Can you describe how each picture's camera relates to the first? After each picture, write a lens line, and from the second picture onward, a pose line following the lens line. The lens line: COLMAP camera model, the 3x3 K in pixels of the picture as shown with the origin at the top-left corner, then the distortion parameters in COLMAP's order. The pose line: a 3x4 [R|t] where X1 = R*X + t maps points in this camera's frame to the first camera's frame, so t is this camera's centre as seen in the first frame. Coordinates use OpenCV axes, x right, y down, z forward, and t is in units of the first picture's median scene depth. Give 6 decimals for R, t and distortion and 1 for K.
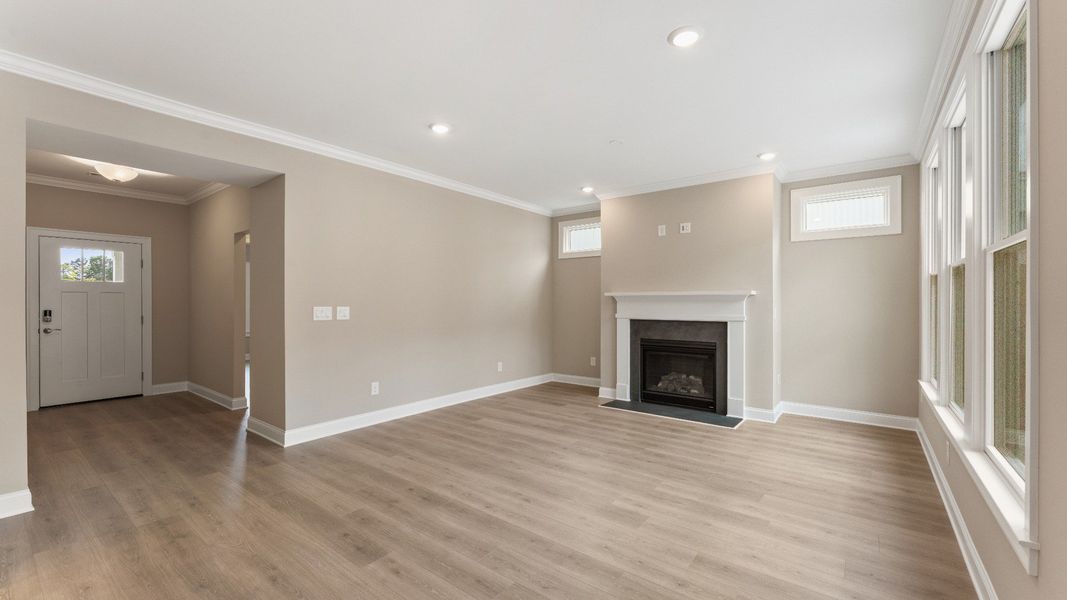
lens RADIAL K [[431.3, 0, 527.3], [0, 431.3, 294.8], [0, 0, 1]] dist [-0.000478, -0.000343]
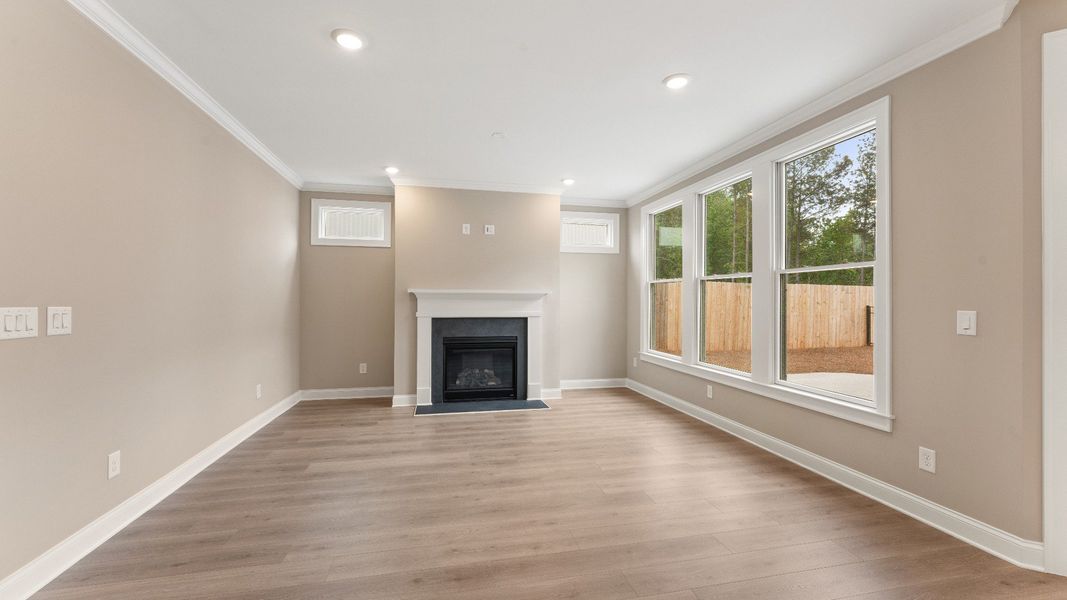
lens RADIAL K [[431.3, 0, 527.3], [0, 431.3, 294.8], [0, 0, 1]] dist [-0.000478, -0.000343]
pose [[0.637742, 0.013194, 0.770137, -0.401665], [-0.016542, 0.999857, -0.003431, 0.006693], [-0.770072, -0.010552, 0.637870, 0.267024]]
